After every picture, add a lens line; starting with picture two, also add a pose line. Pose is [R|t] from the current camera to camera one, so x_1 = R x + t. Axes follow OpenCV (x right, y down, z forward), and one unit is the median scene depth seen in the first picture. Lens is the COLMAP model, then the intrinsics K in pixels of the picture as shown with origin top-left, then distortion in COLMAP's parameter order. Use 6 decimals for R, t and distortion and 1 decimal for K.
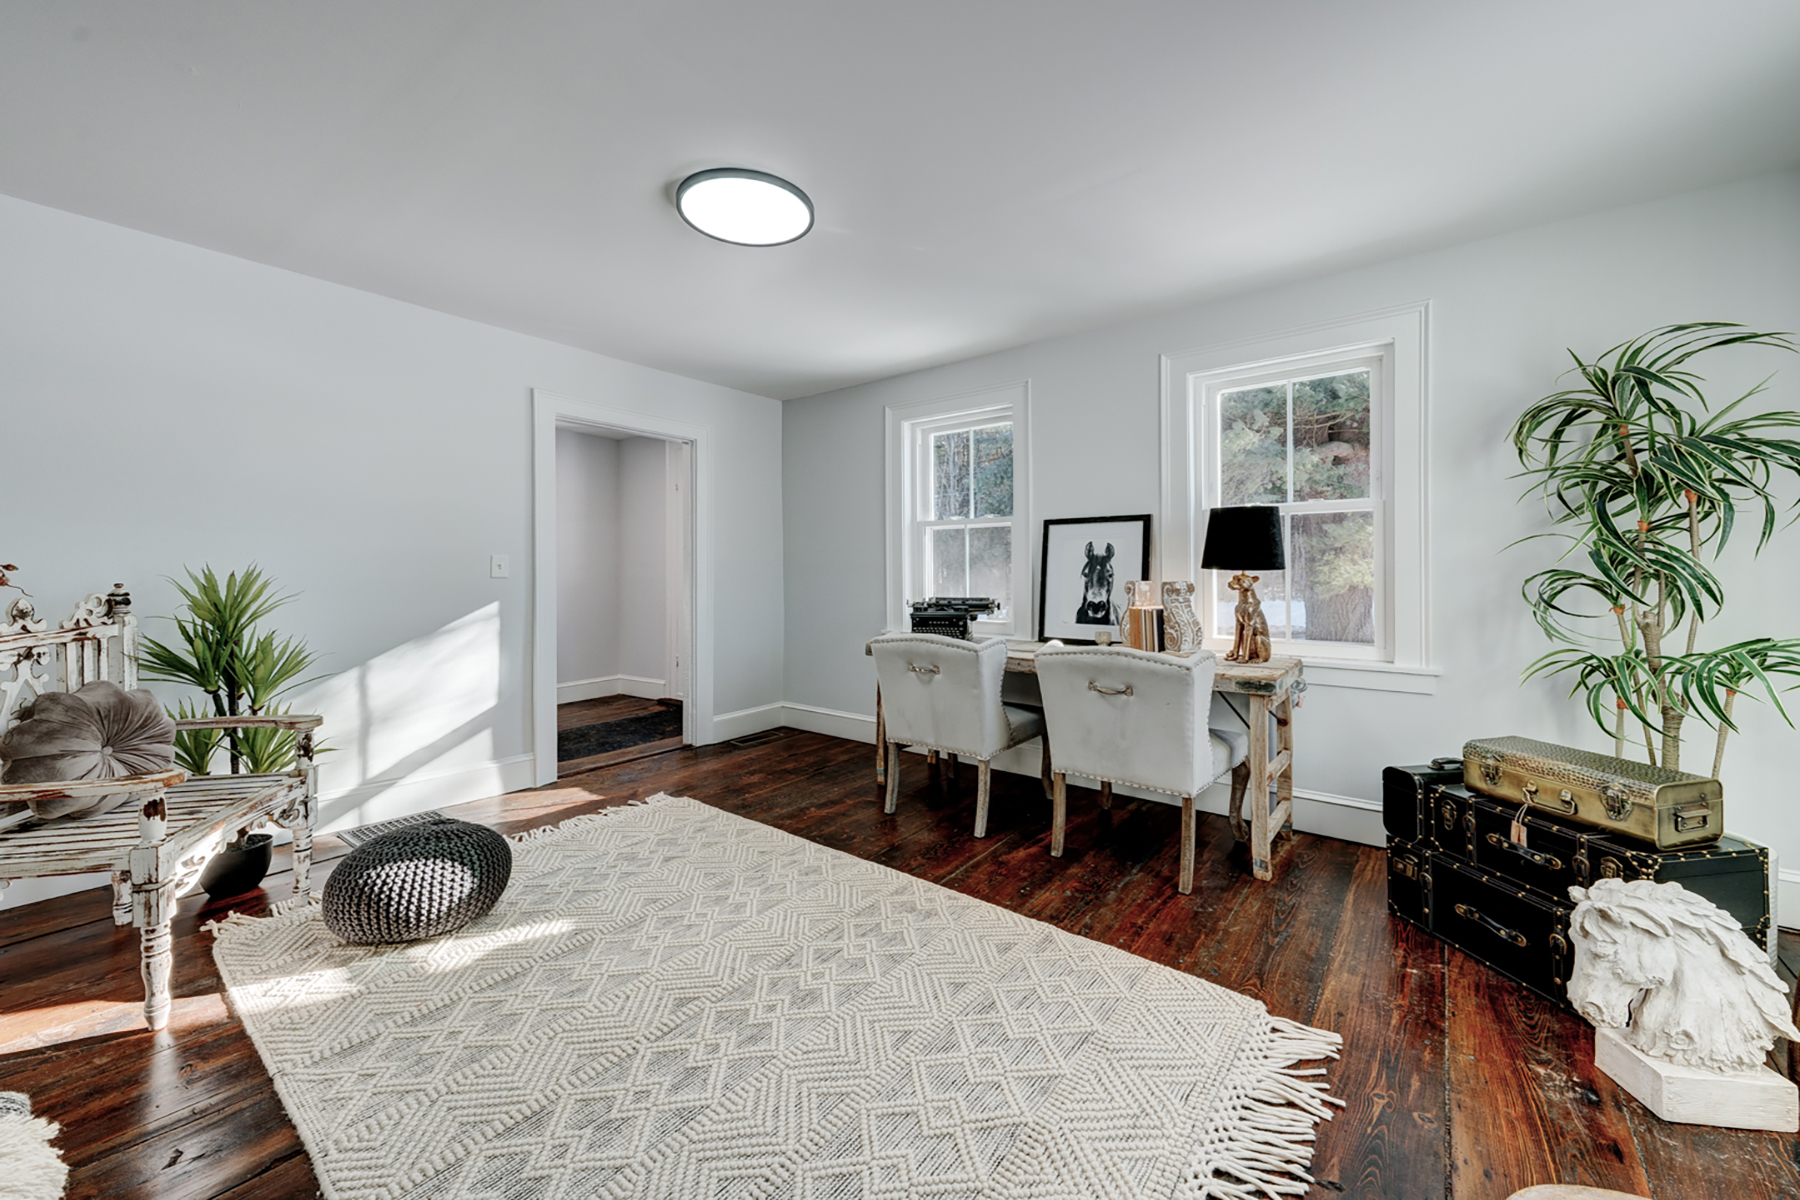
lens RADIAL K [[673.4, 0, 897.5], [0, 673.4, 589.6], [0, 0, 1]] dist [0.026779, 0.000065]
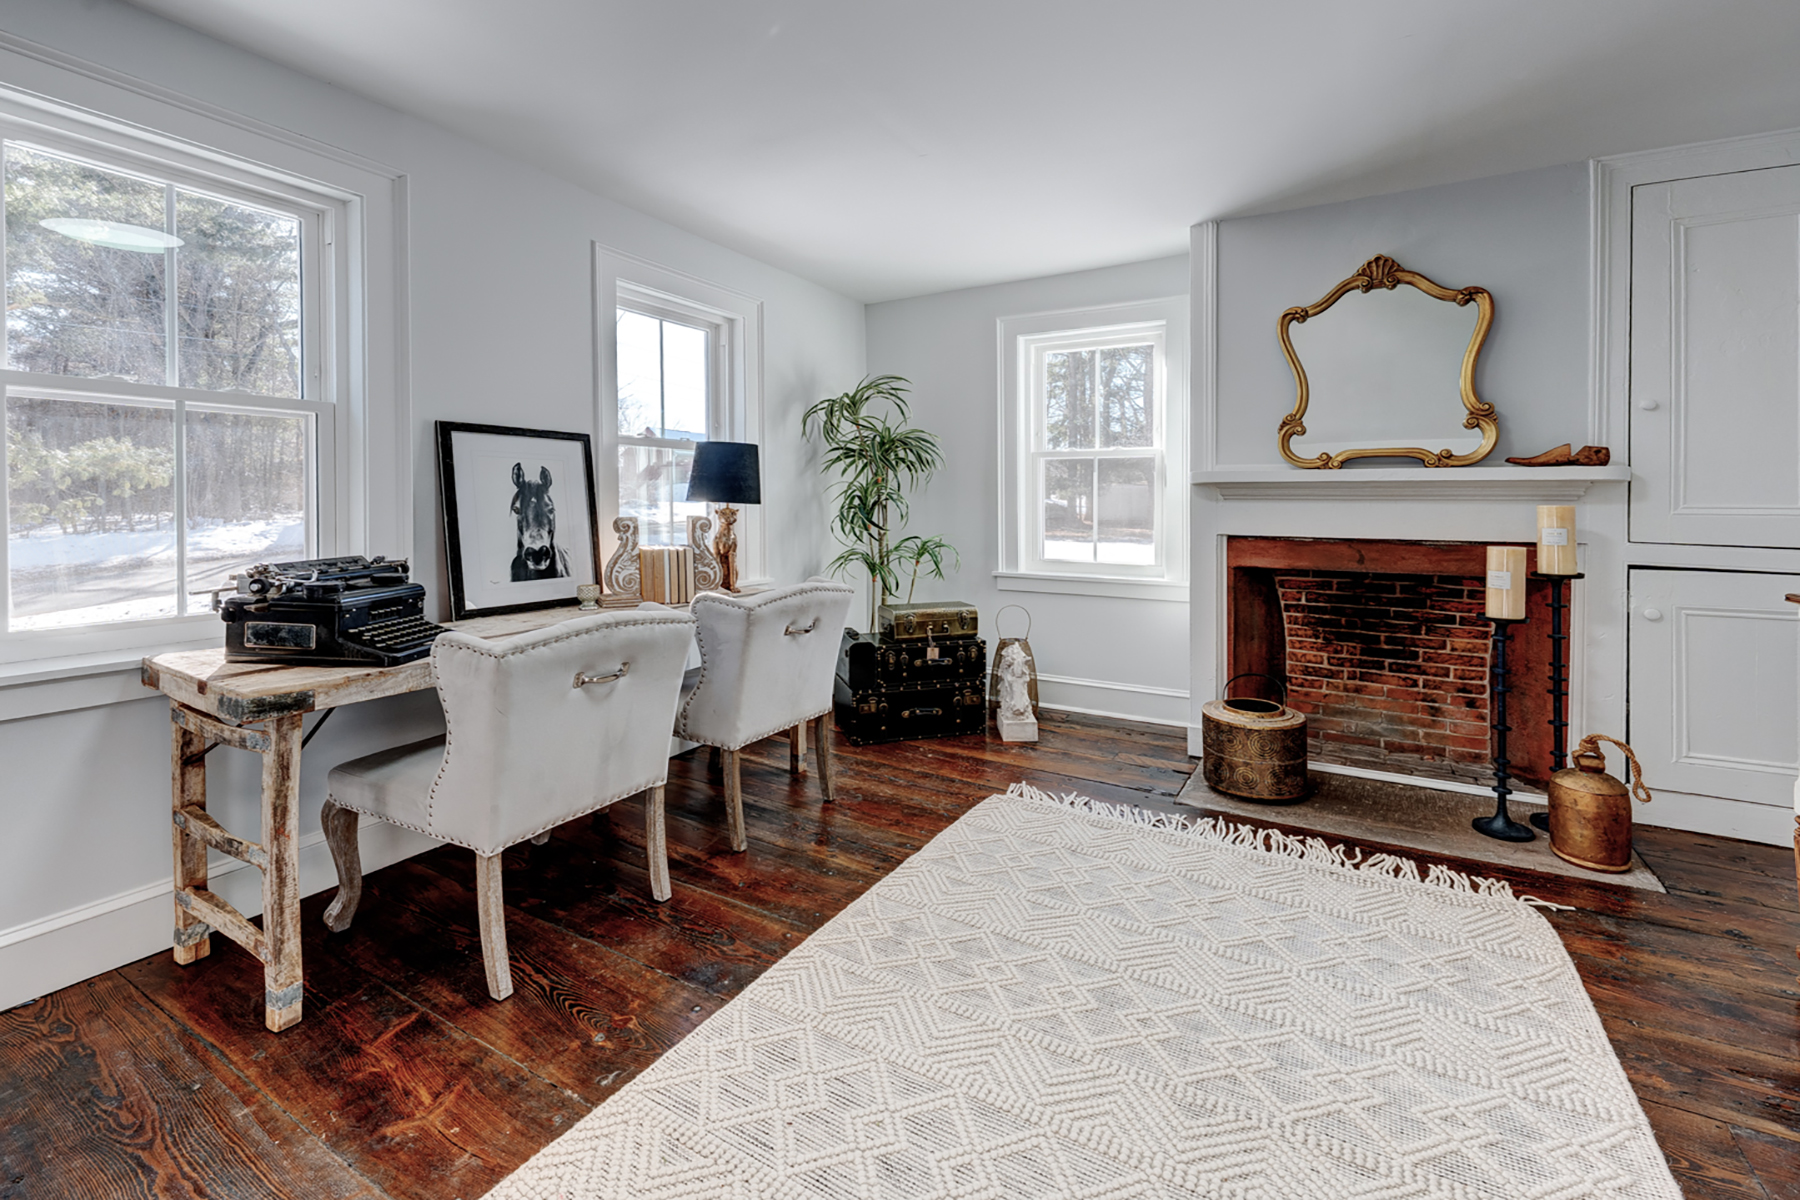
lens RADIAL K [[744.6, 0, 900.2], [0, 744.6, 517.5], [0, 0, 1]] dist [-0.000754, -0.000092]
pose [[-0.123297, -0.009093, 0.992328, -0.546370], [0.032084, 0.999399, 0.013145, -0.012296], [-0.991851, 0.033458, -0.122932, 0.727965]]
